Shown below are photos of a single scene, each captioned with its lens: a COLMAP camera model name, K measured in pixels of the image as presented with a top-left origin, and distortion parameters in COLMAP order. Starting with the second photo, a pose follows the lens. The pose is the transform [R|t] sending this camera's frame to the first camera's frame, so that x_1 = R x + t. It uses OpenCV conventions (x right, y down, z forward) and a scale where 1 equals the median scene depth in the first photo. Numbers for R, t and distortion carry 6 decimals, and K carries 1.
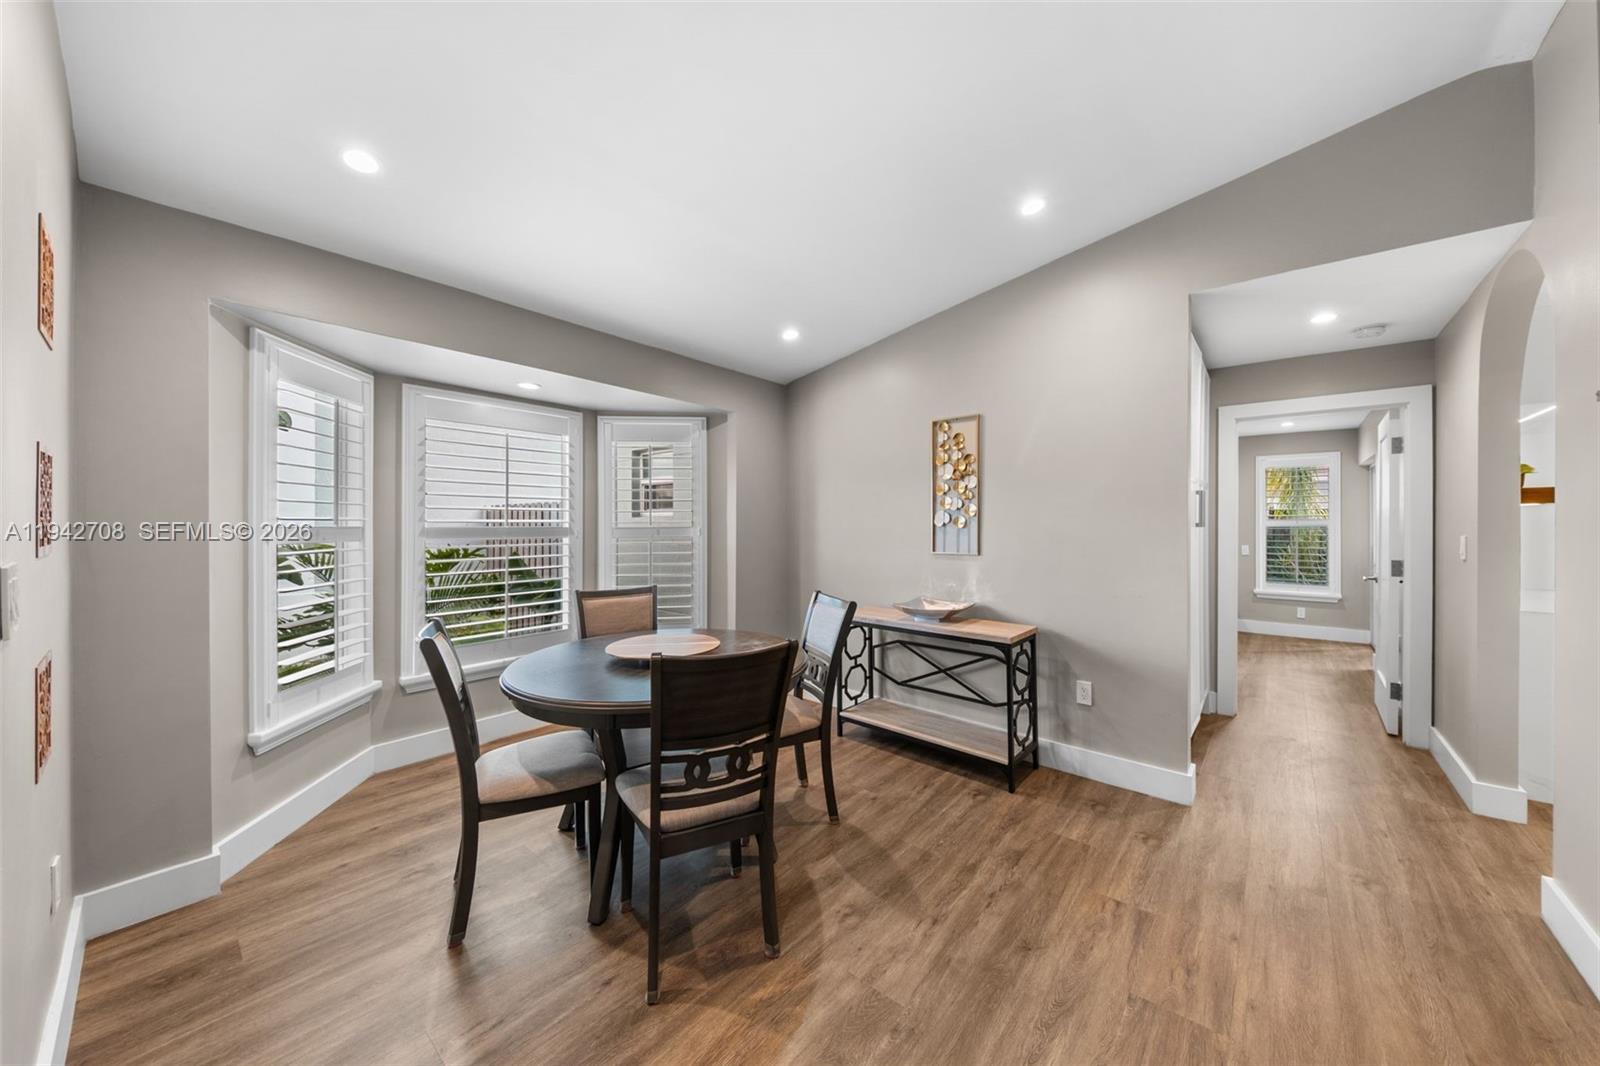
lens RADIAL K [[546.4, 0, 805.7], [0, 546.4, 528.7], [0, 0, 1]] dist [0.030955, -0.011268]
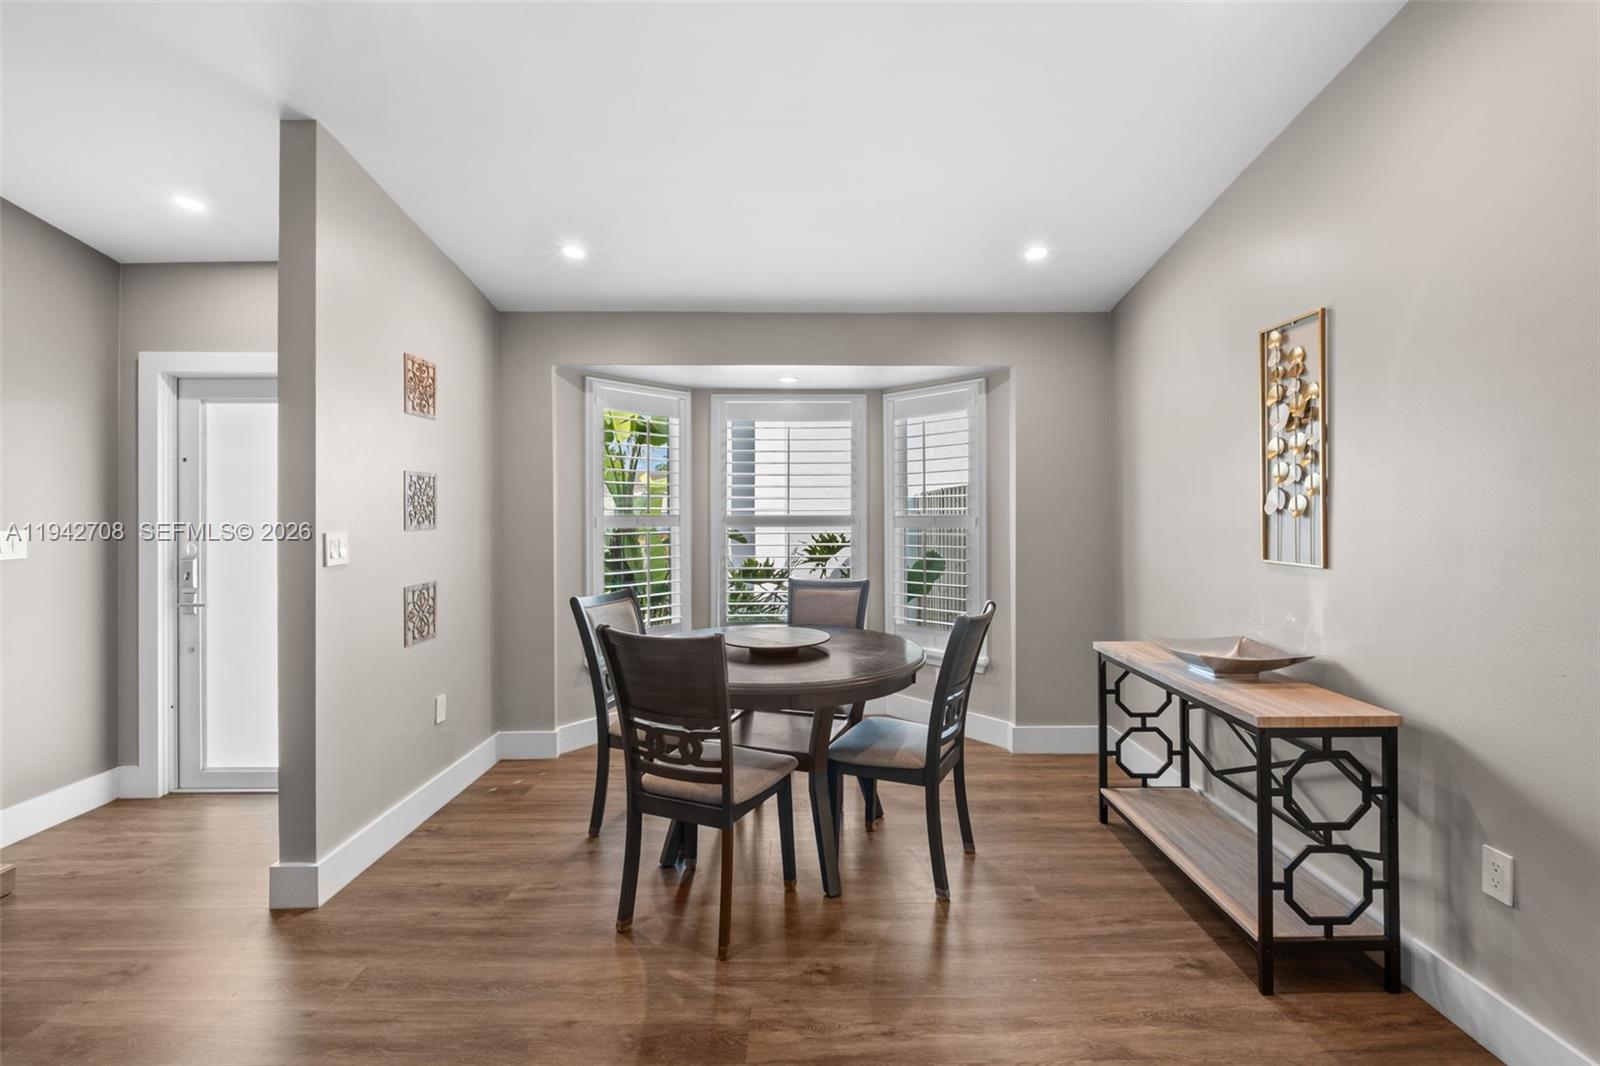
lens RADIAL K [[708.2, 0, 810.6], [0, 708.2, 525.2], [0, 0, 1]] dist [-0.002339, -0.001072]
pose [[0.653440, 0.010359, -0.756907, 0.627797], [-0.002445, 0.999930, 0.011574, -0.001266], [0.756974, -0.005712, 0.653420, 0.197291]]
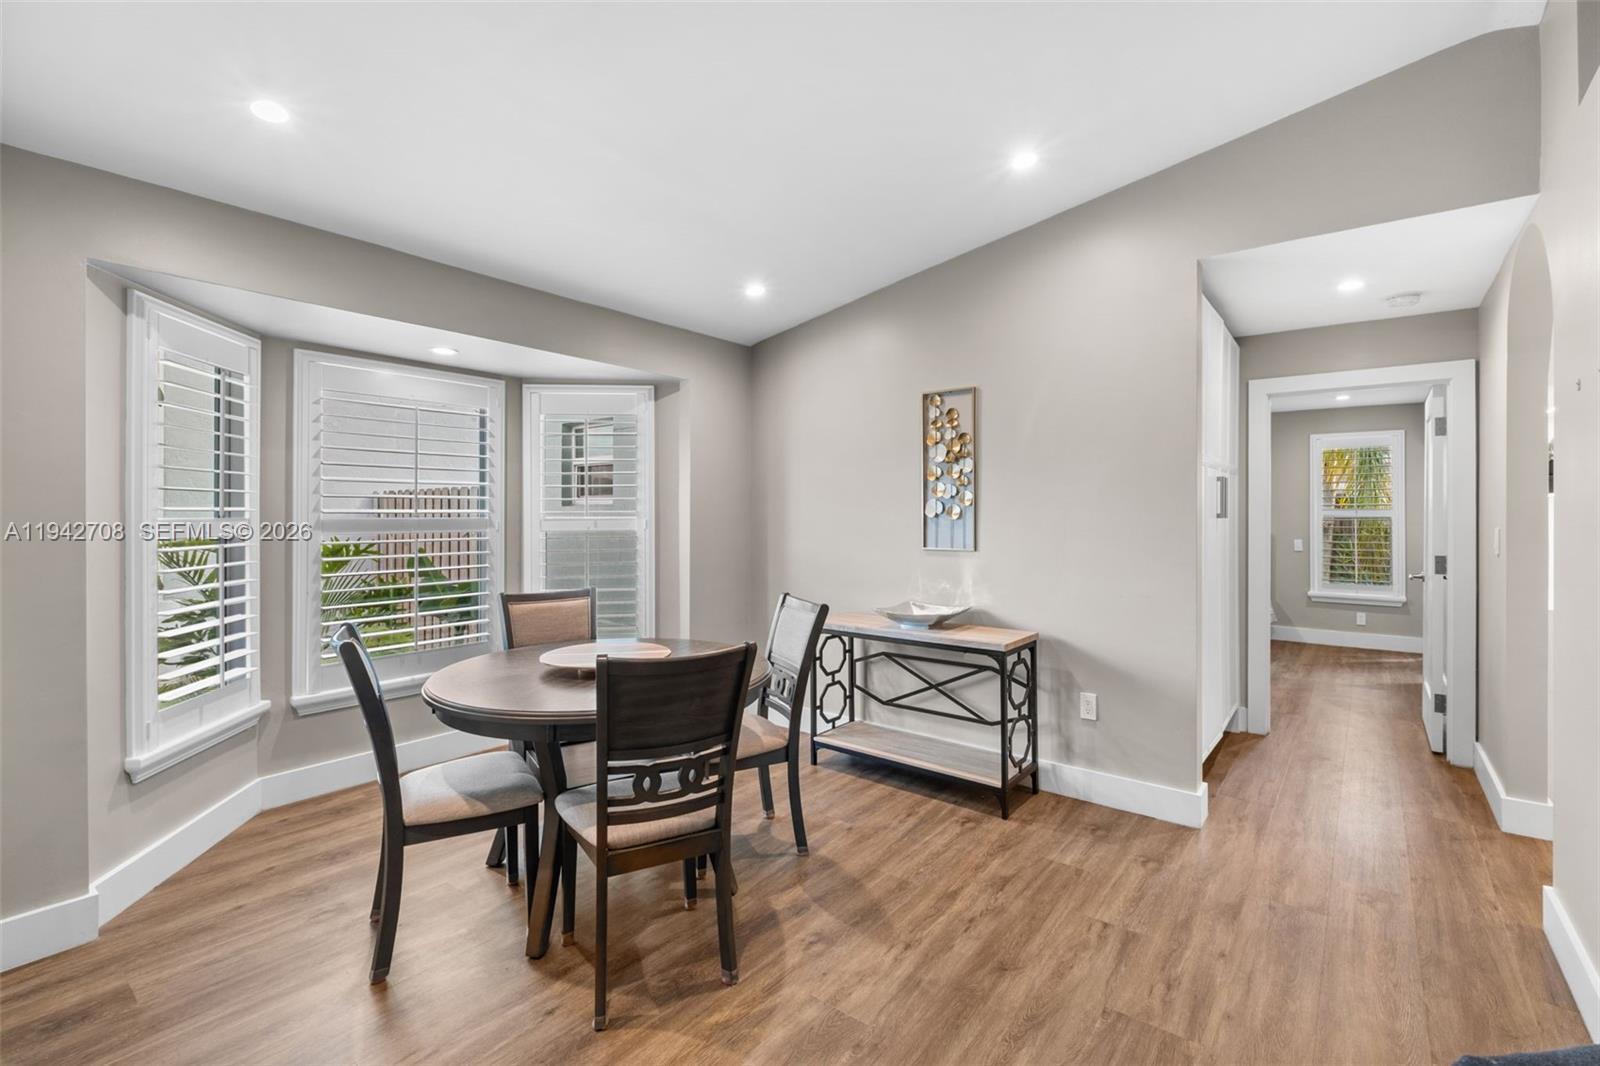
lens RADIAL K [[708.2, 0, 810.6], [0, 708.2, 525.2], [0, 0, 1]] dist [-0.002339, -0.001072]
pose [[0.999281, -0.000452, 0.037918, 0.020169], [0.000142, 0.999967, 0.008154, -0.001895], [-0.037921, -0.008143, 0.999248, -0.119597]]
